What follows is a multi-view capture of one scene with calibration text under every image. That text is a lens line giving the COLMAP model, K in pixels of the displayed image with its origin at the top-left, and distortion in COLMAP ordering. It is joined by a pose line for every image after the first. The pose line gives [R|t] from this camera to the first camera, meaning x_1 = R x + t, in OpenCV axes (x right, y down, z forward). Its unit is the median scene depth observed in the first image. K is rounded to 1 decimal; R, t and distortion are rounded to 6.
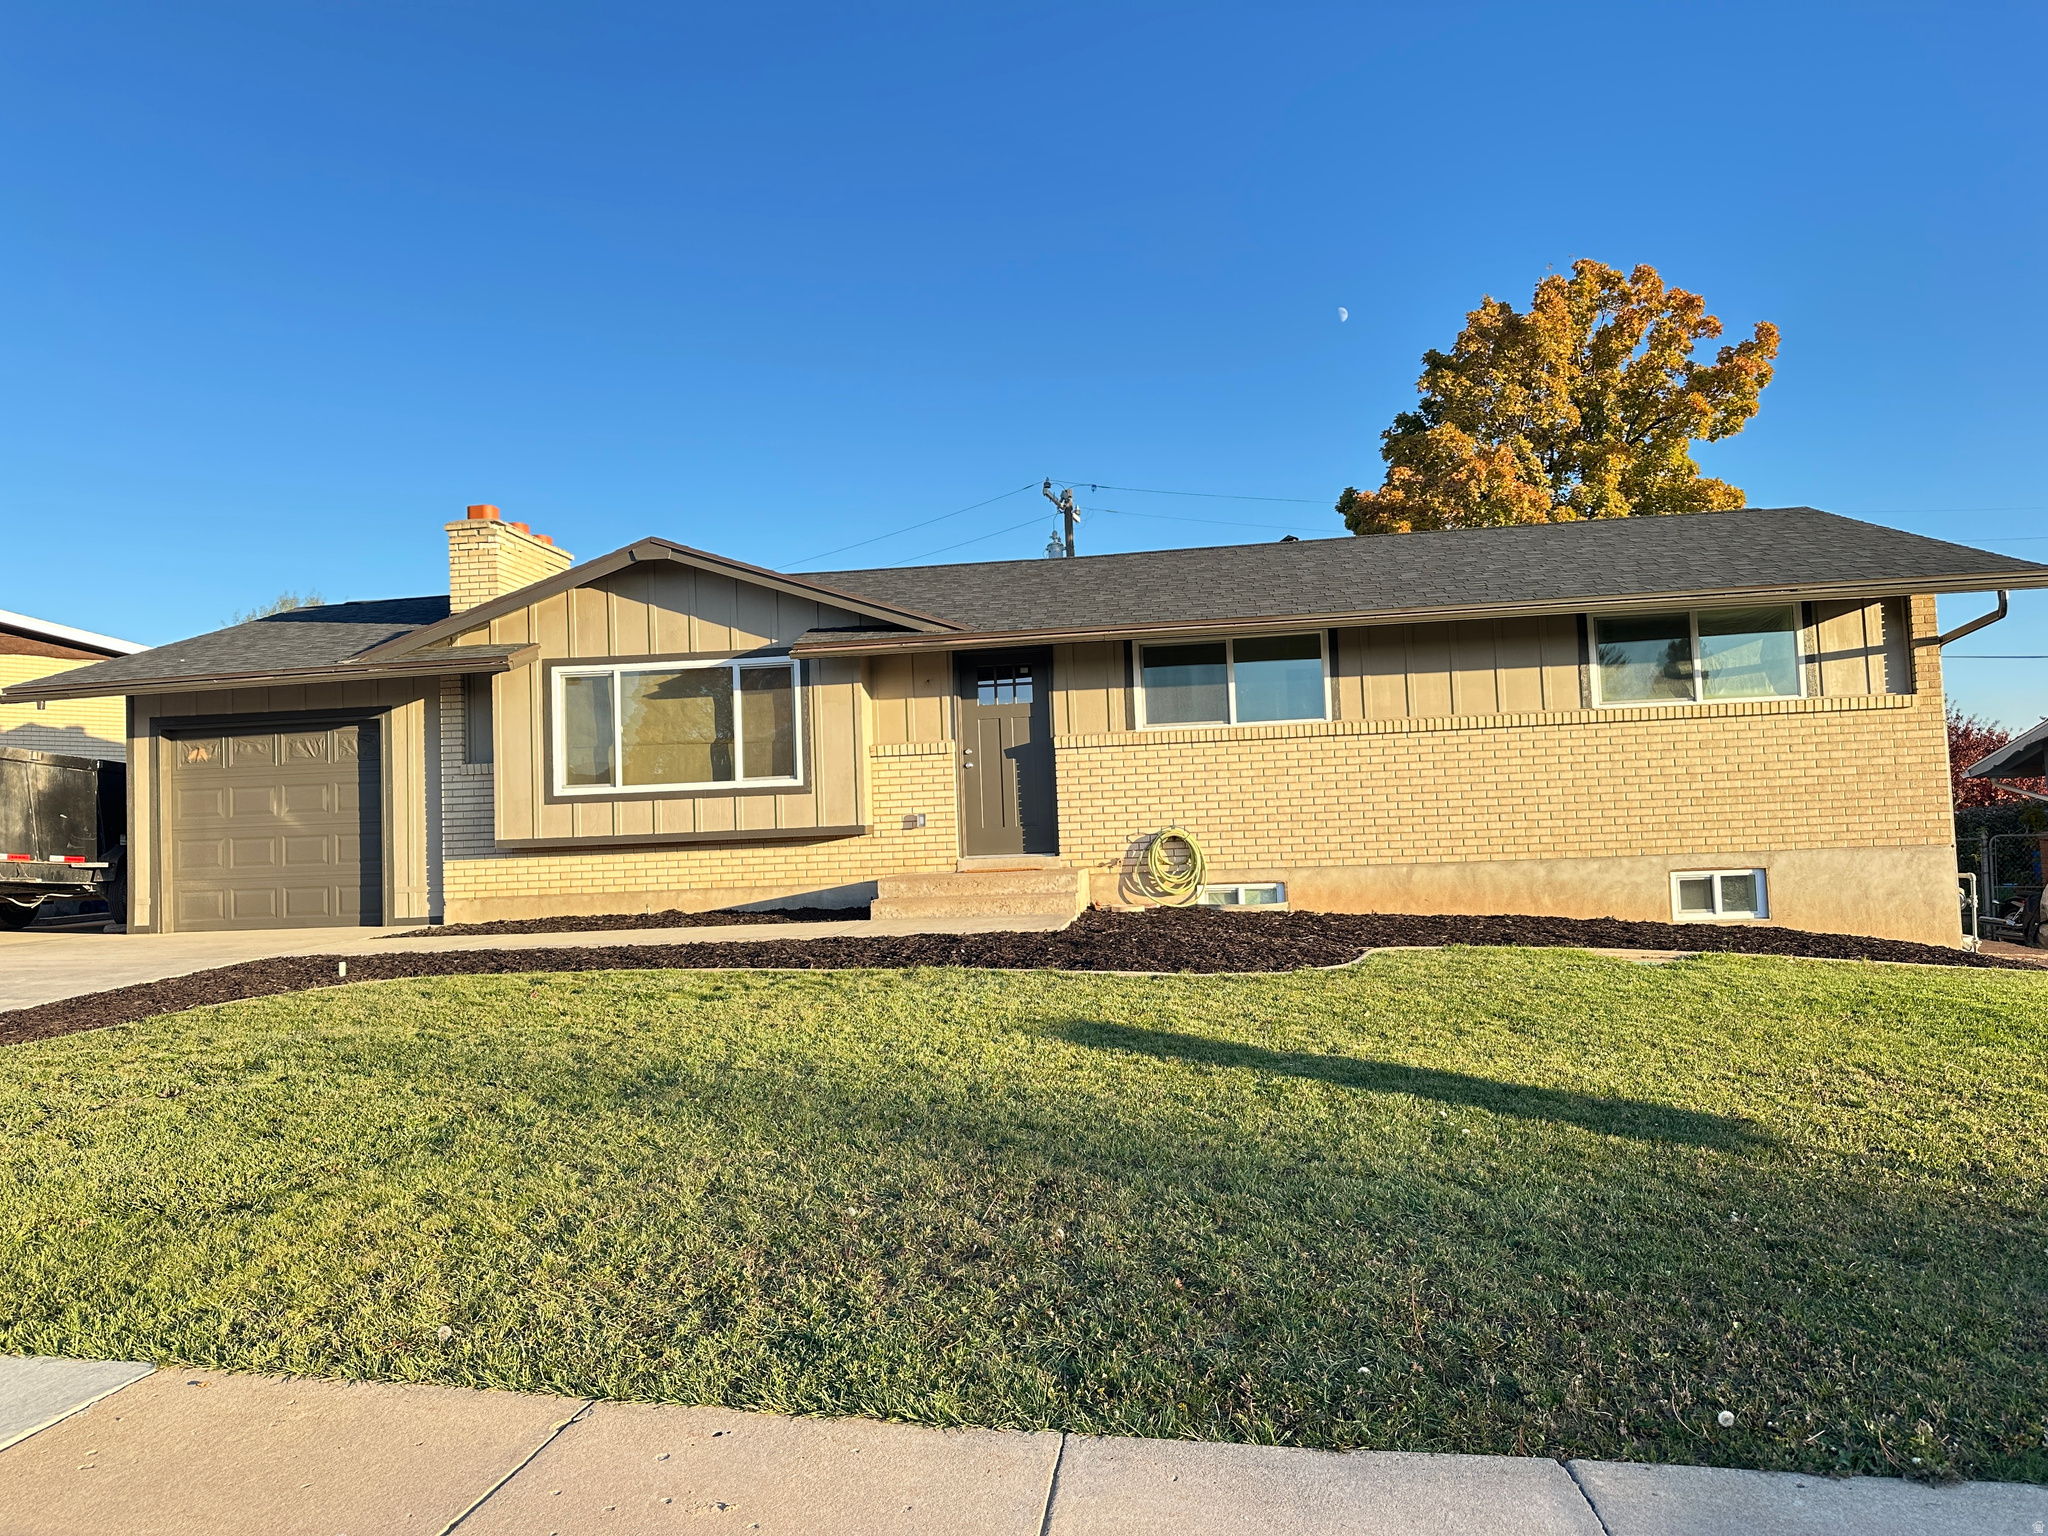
lens RADIAL K [[1427.9, 0, 1026.7], [0, 1427.9, 772.2], [0, 0, 1]] dist [0.041557, -0.036847]
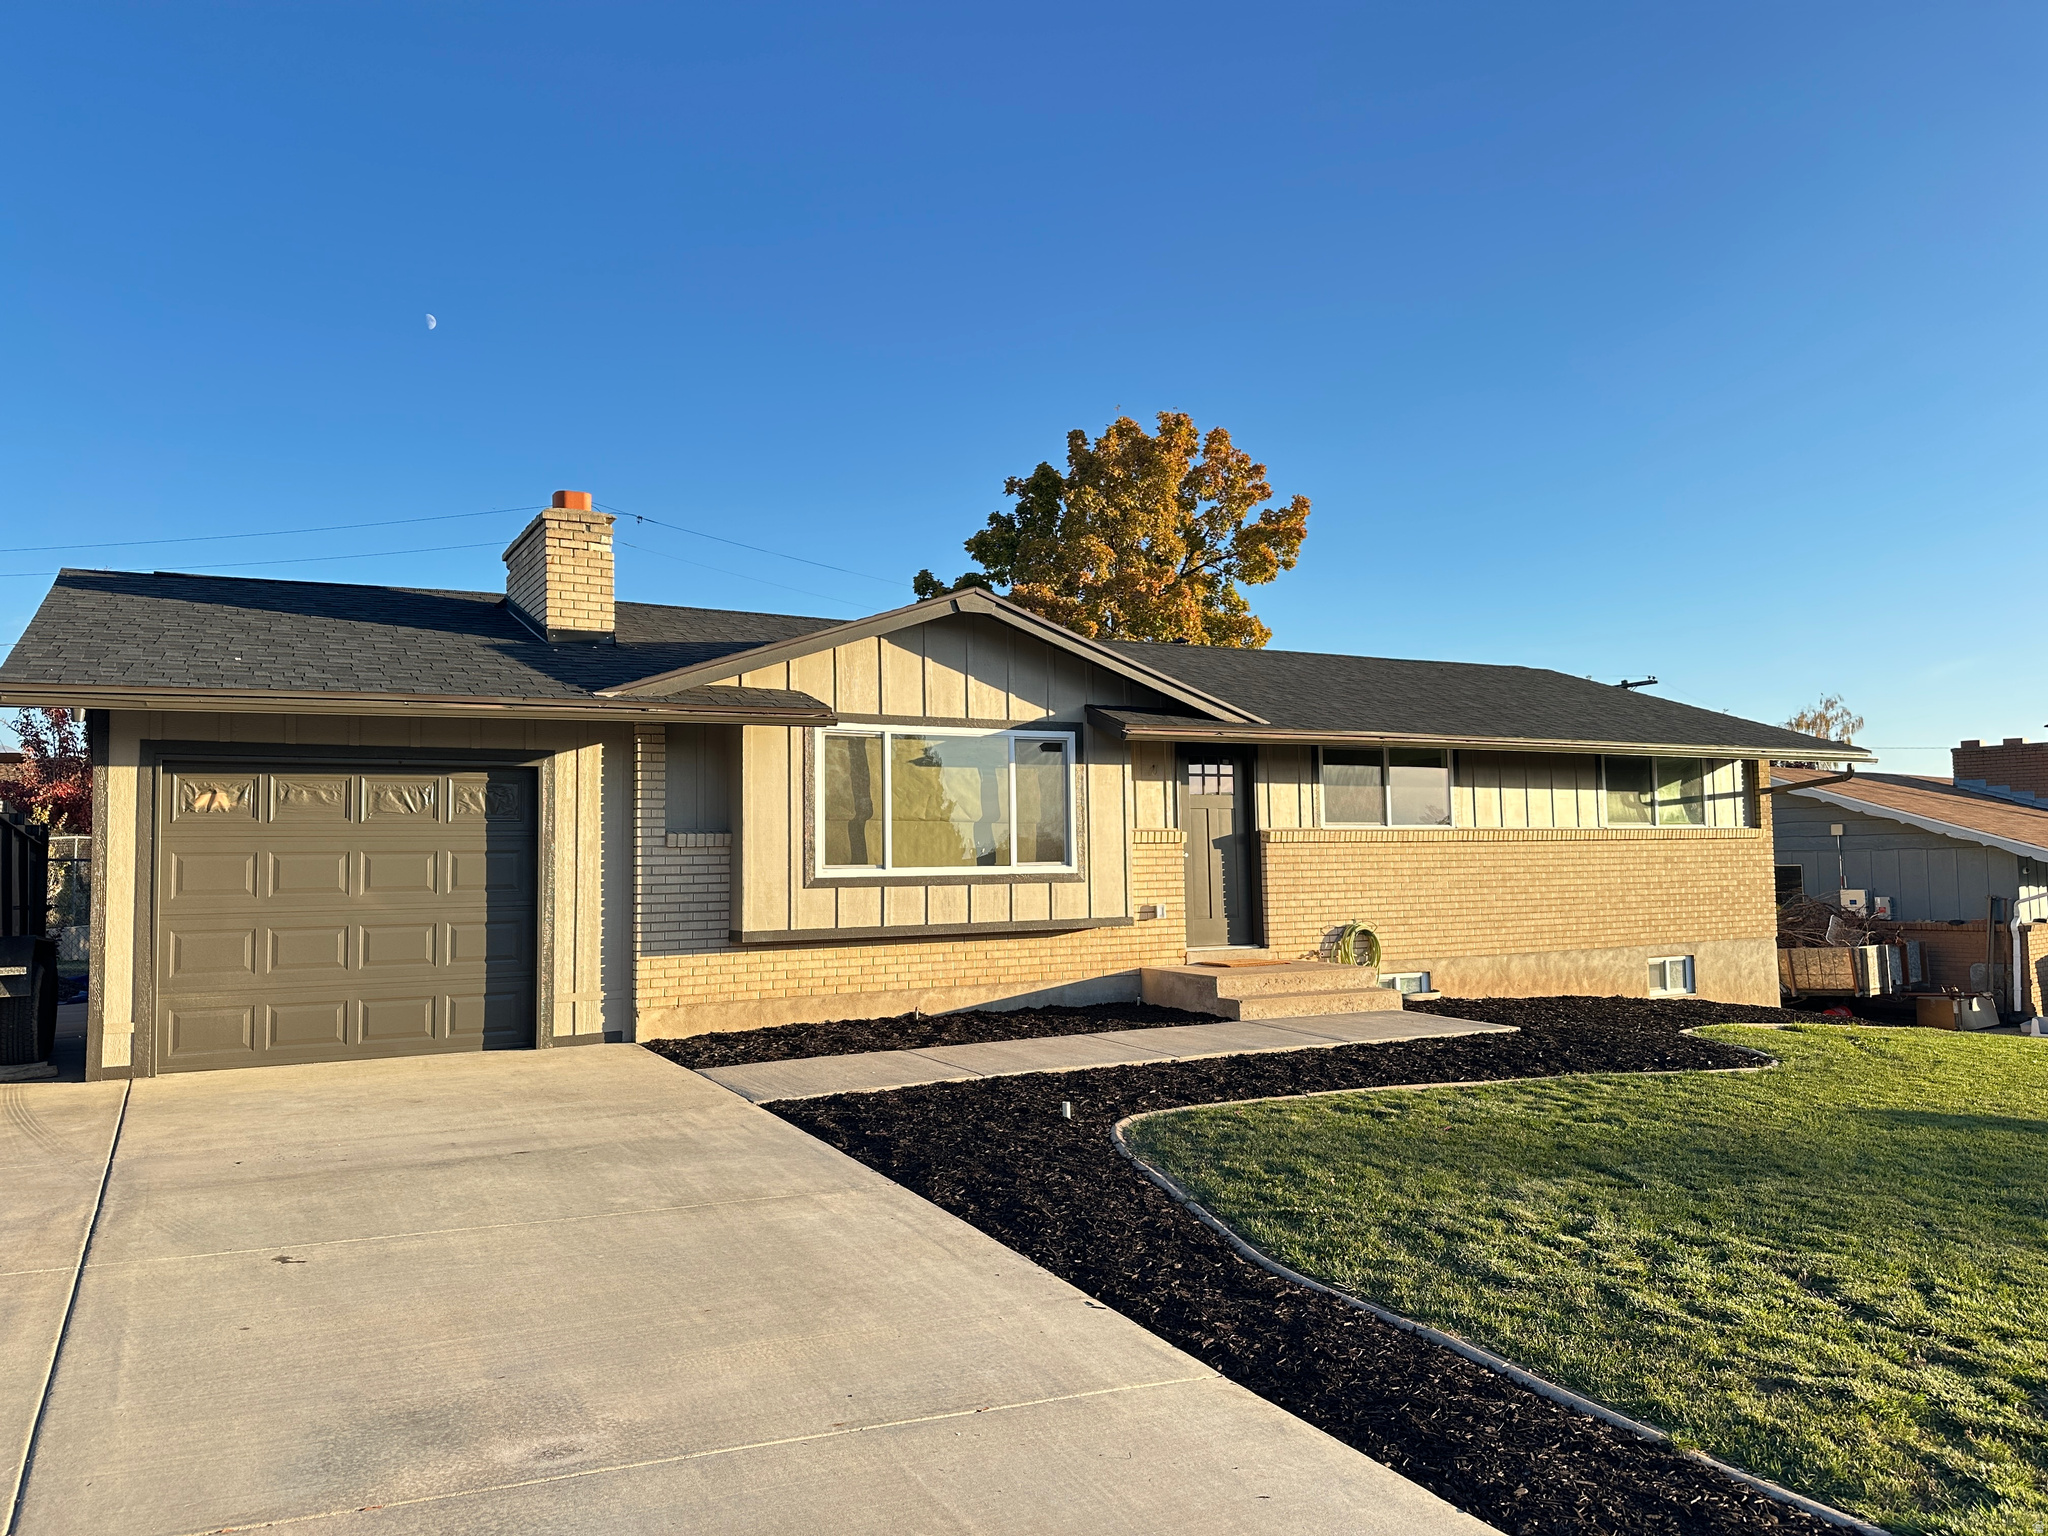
lens RADIAL K [[1427.9, 0, 1016.1], [0, 1427.9, 769.3], [0, 0, 1]] dist [0.041557, -0.036847]
pose [[0.813283, 0.064180, 0.578318, -0.710291], [-0.042291, 0.997790, -0.051258, -0.008350], [-0.580329, 0.017230, 0.814200, 0.266874]]
